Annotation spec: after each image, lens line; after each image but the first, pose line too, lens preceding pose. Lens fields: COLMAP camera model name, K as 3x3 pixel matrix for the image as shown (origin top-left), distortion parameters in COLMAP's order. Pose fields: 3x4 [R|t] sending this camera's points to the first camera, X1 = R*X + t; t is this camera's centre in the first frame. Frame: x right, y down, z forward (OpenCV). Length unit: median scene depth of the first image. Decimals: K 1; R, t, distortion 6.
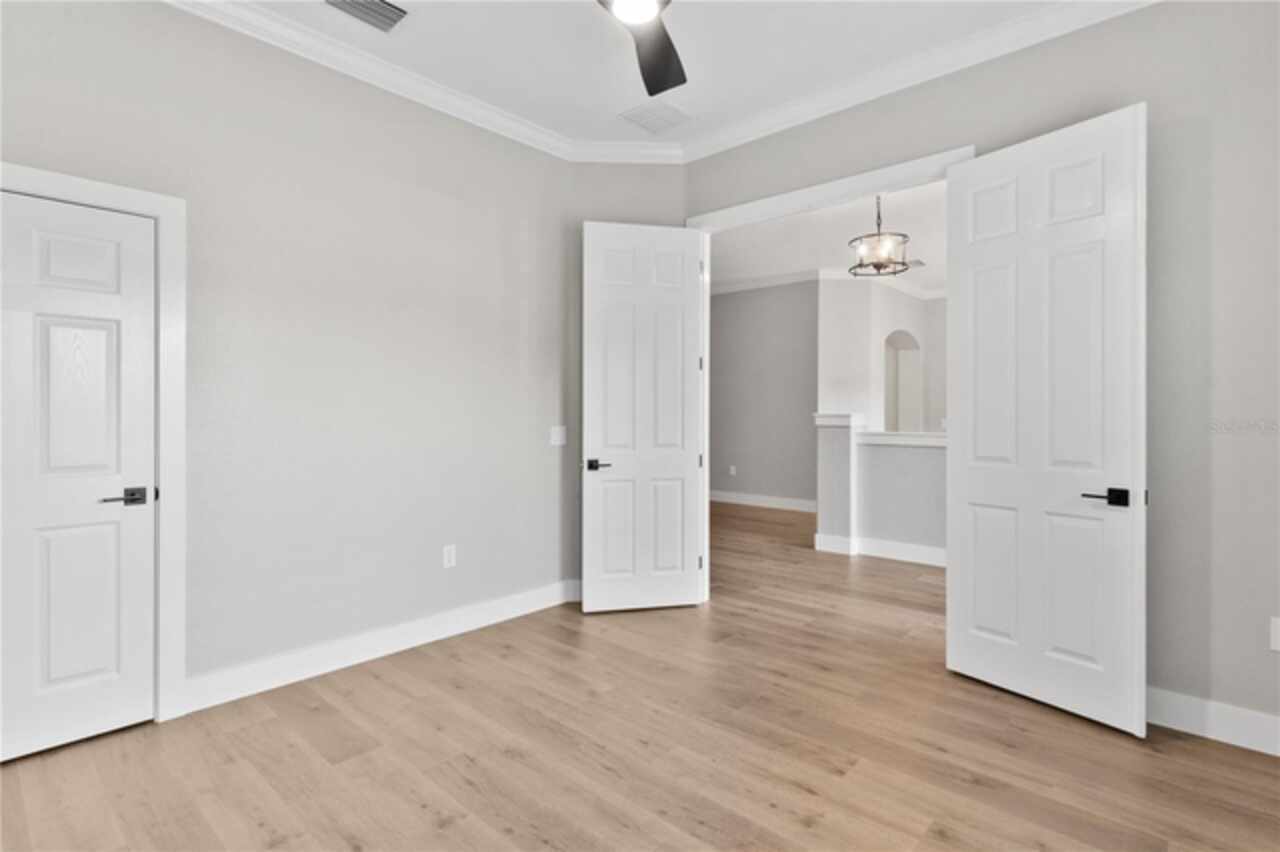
lens RADIAL K [[625.4, 0, 638.1], [0, 625.4, 414.9], [0, 0, 1]] dist [-0.002201, -0.000065]
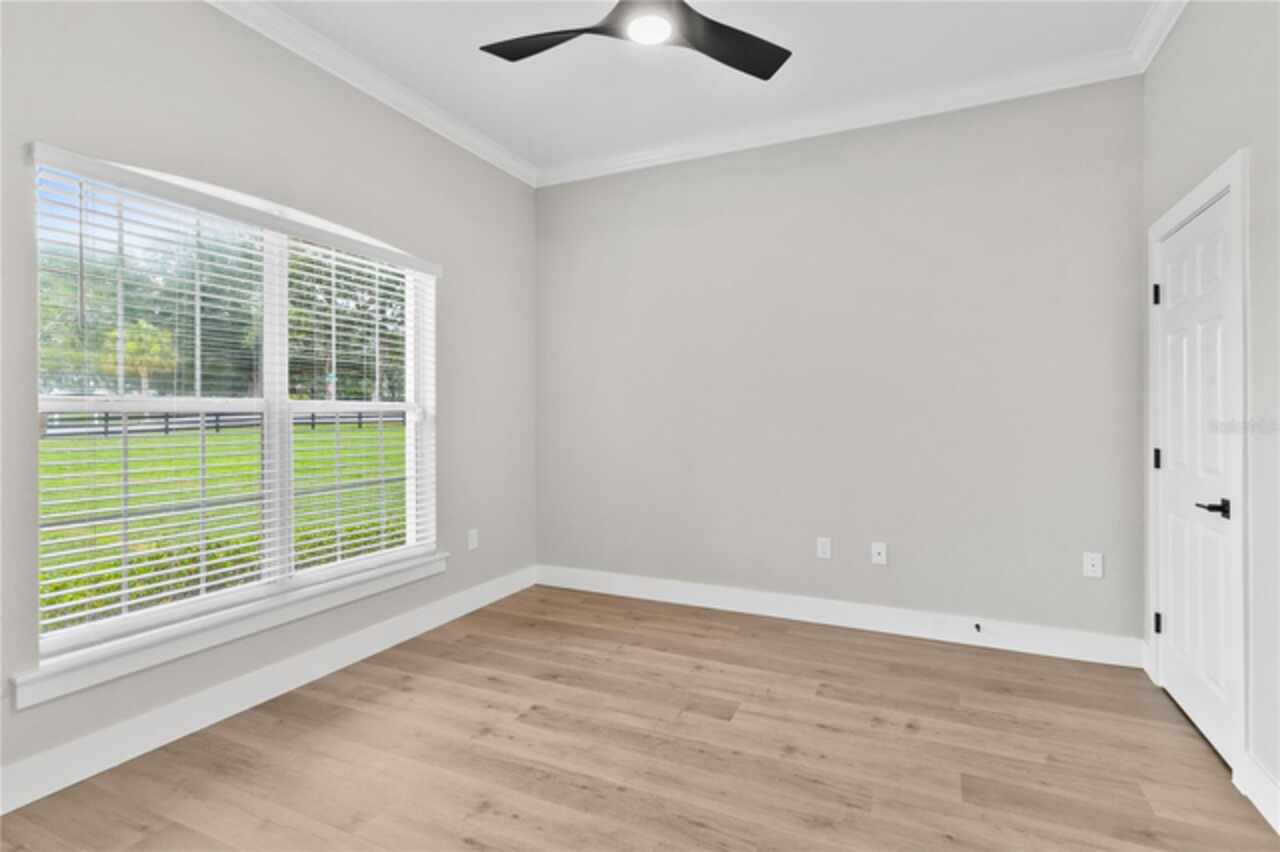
lens RADIAL K [[625.4, 0, 638.1], [0, 625.4, 414.9], [0, 0, 1]] dist [-0.002201, -0.000065]
pose [[-0.947669, 0.008664, -0.319136, 0.339068], [-0.004386, 0.999184, 0.040151, -0.045524], [0.319223, 0.039450, -0.946858, 1.943396]]
